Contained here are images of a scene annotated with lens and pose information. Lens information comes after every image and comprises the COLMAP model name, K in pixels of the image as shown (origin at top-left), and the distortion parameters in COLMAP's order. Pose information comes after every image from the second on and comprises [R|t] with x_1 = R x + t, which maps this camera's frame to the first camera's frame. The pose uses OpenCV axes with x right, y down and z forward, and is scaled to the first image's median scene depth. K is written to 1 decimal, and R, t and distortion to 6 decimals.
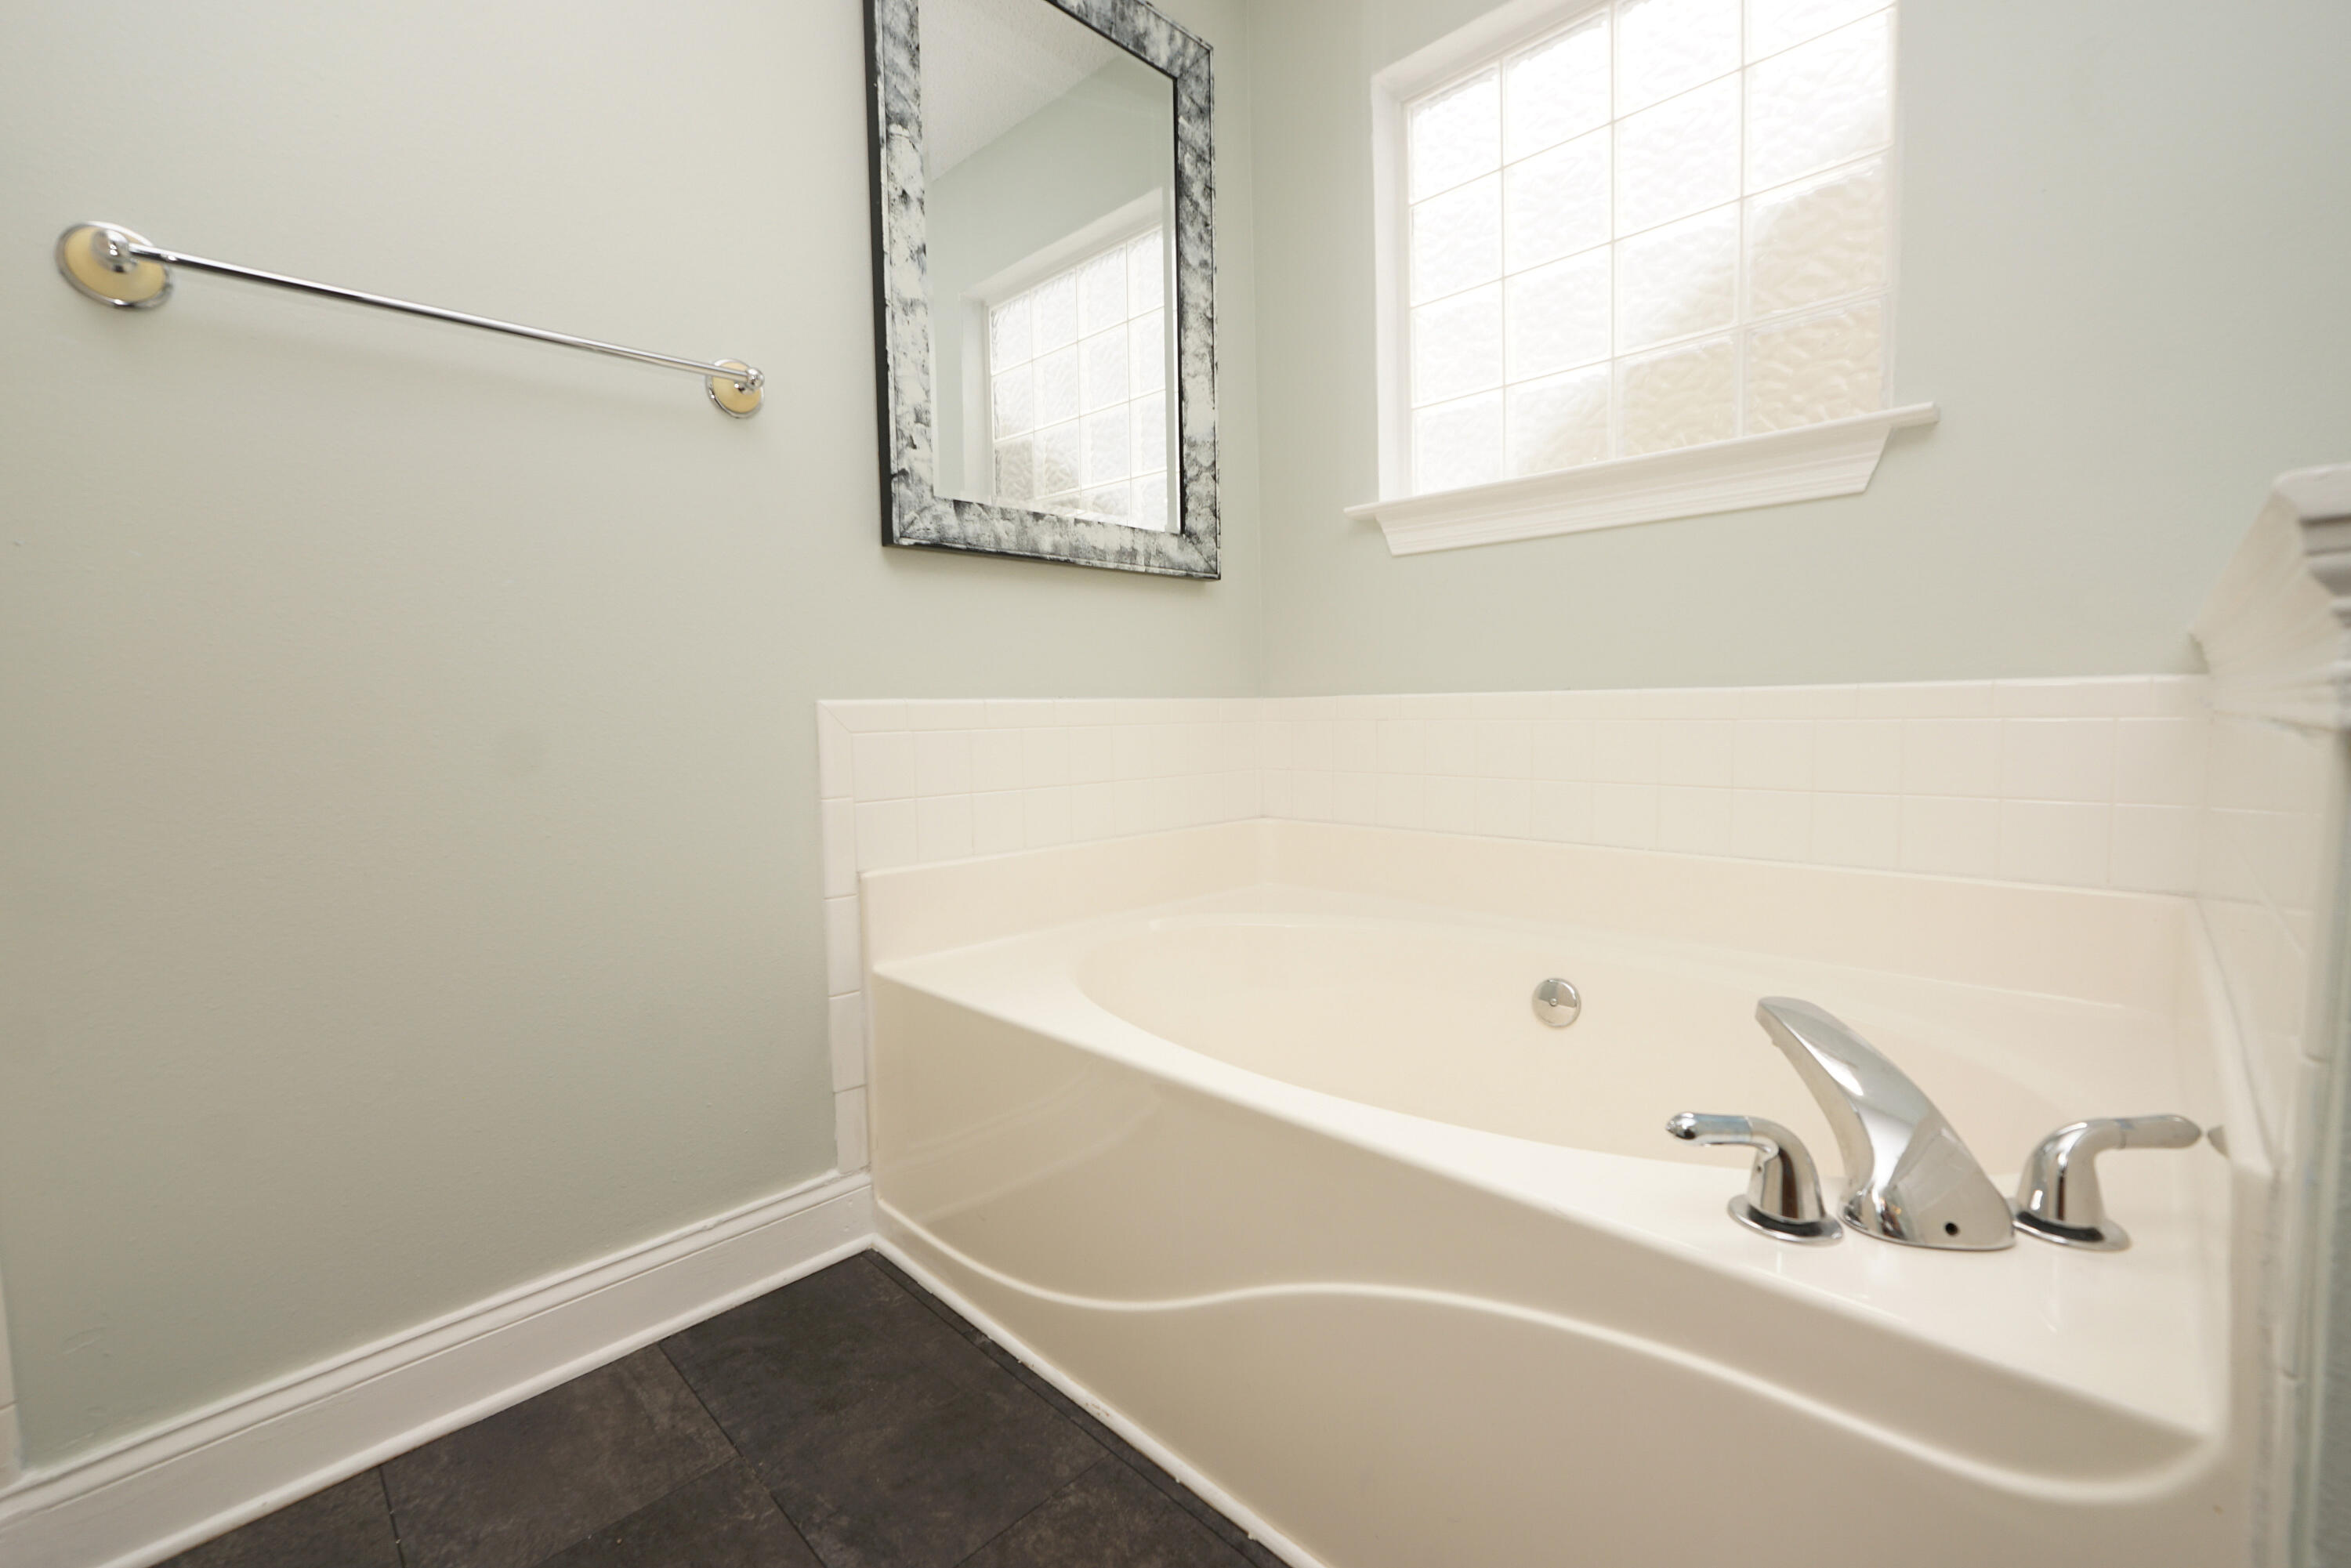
lens RADIAL K [[970.7, 0, 1169.3], [0, 970.7, 775.8], [0, 0, 1]] dist [-0.021480, 0.000365]
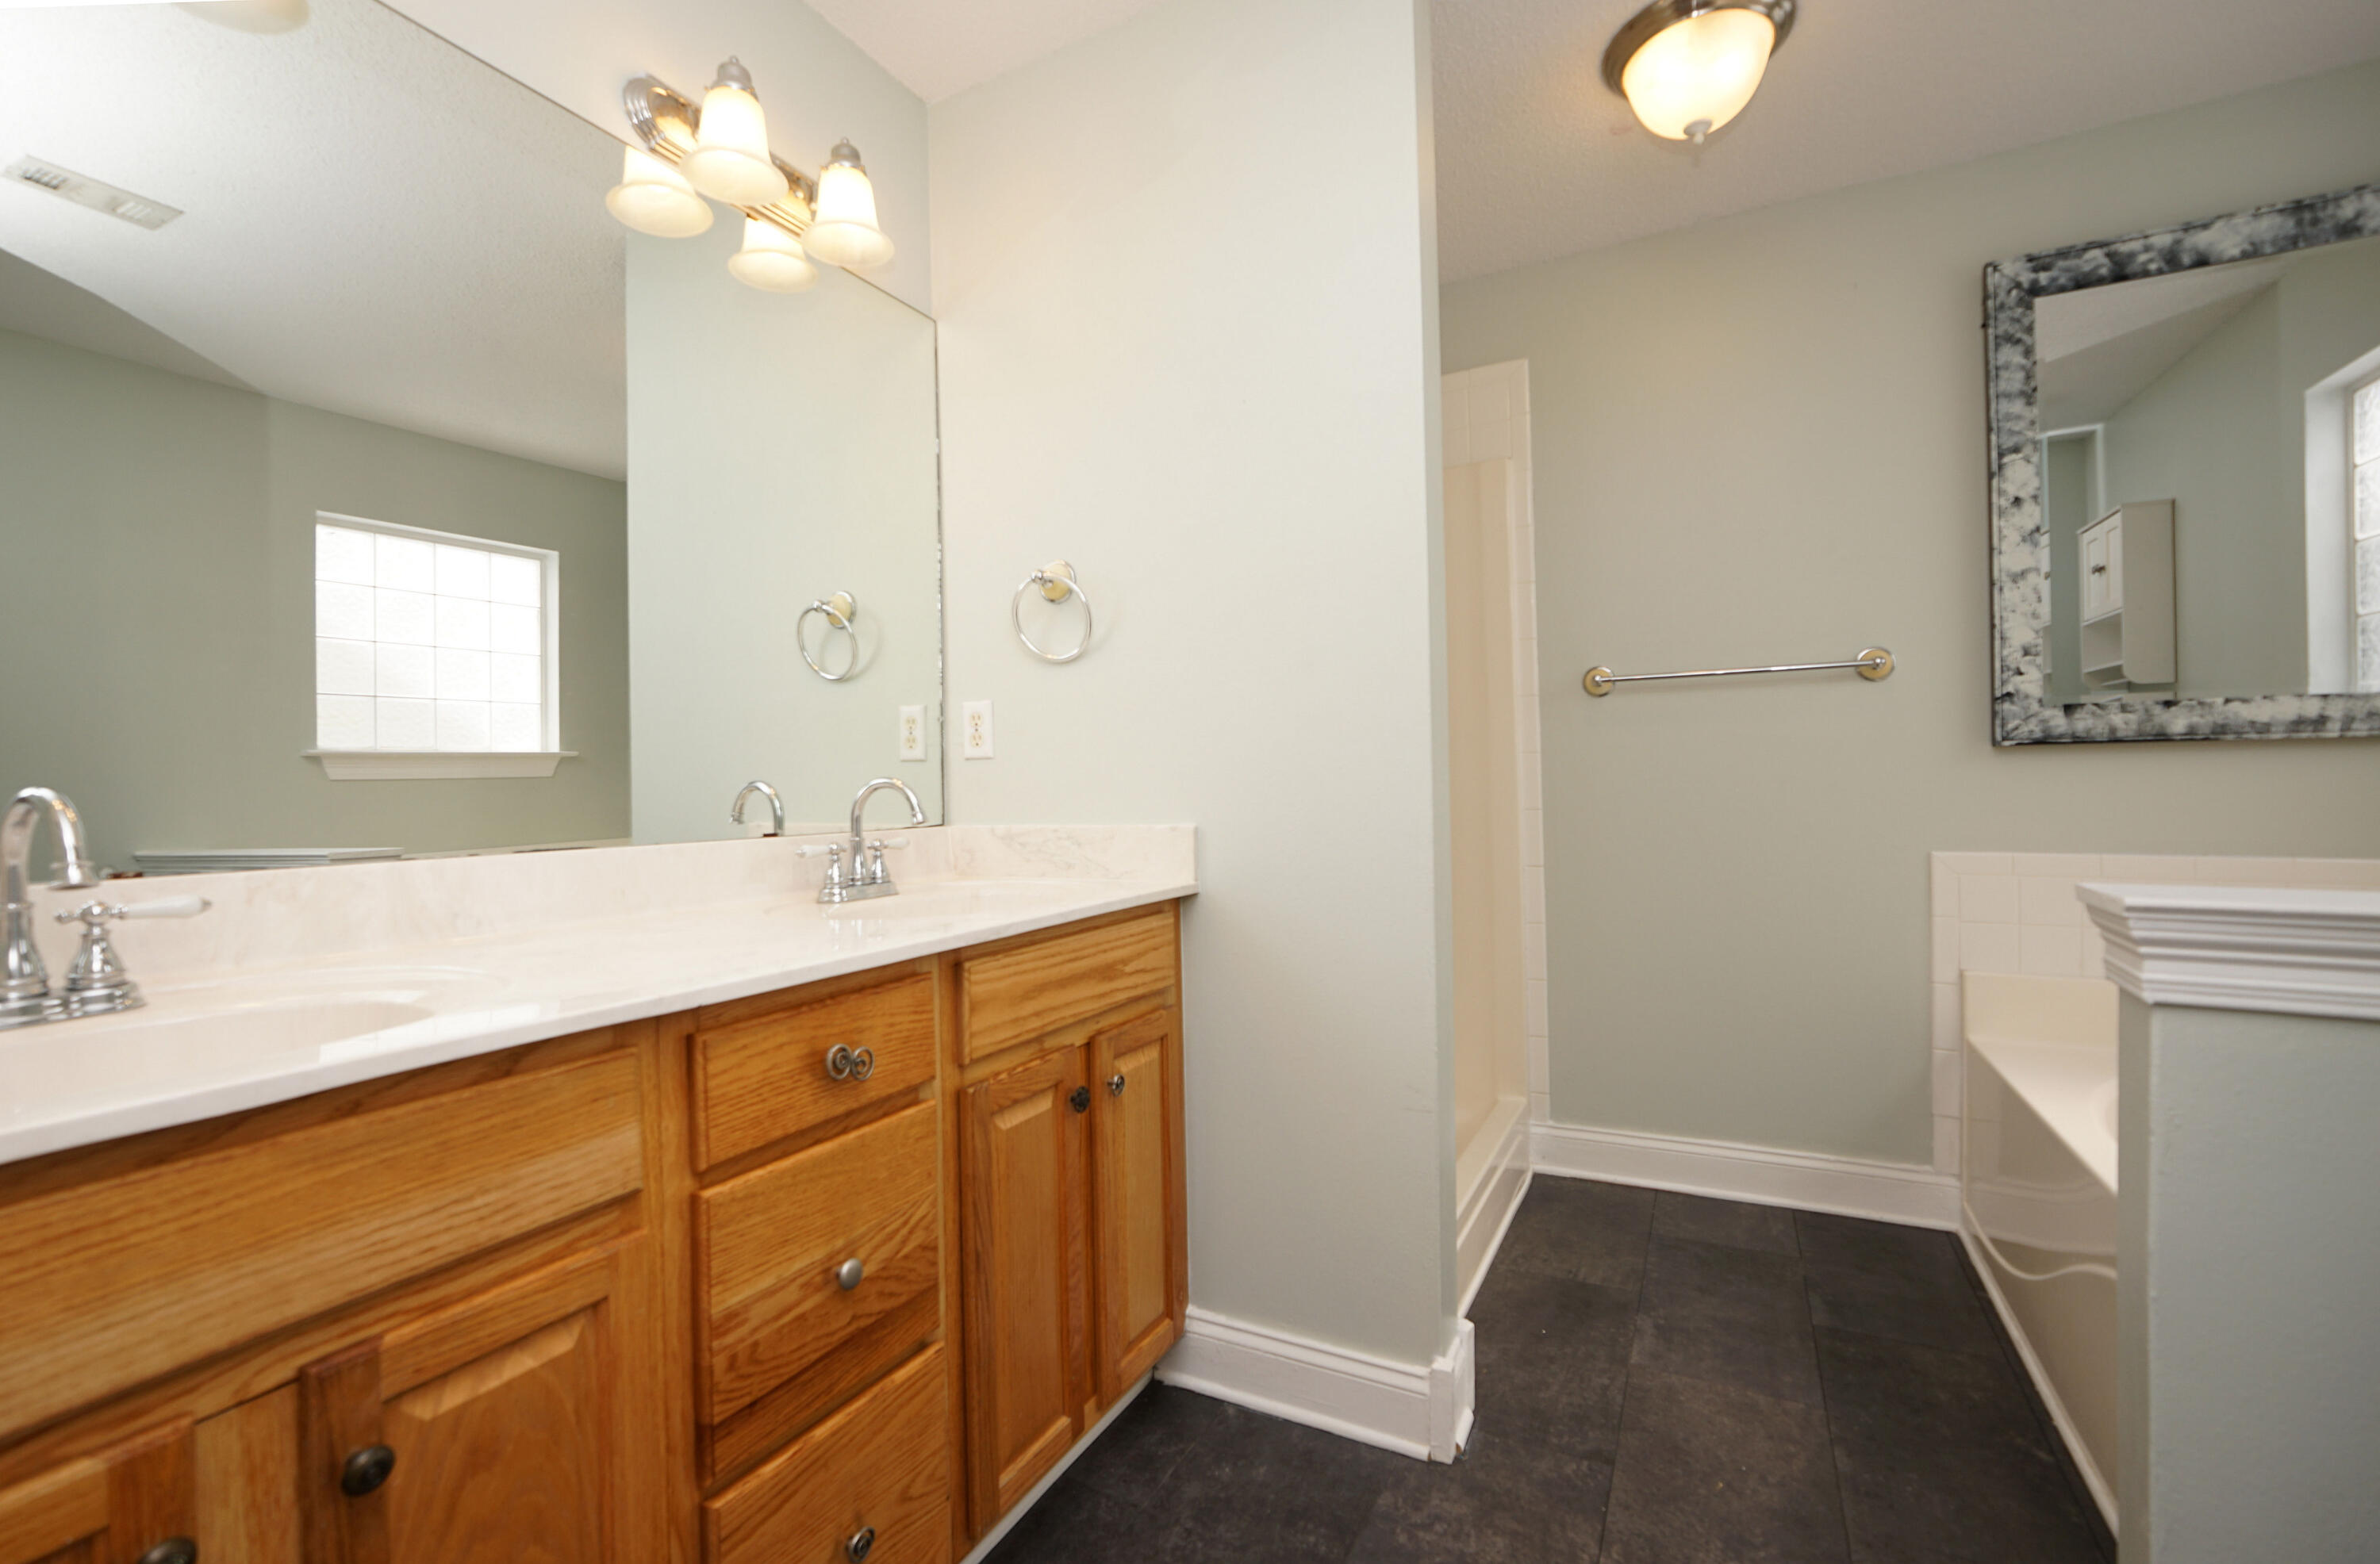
lens RADIAL K [[1020.7, 0, 1162.6], [0, 1020.7, 779.8], [0, 0, 1]] dist [-0.025973, 0.008495]
pose [[0.285606, 0.018097, -0.958176, 0.779182], [-0.061476, 0.998108, 0.000527, -0.110904], [0.956373, 0.058754, 0.286179, -0.597820]]
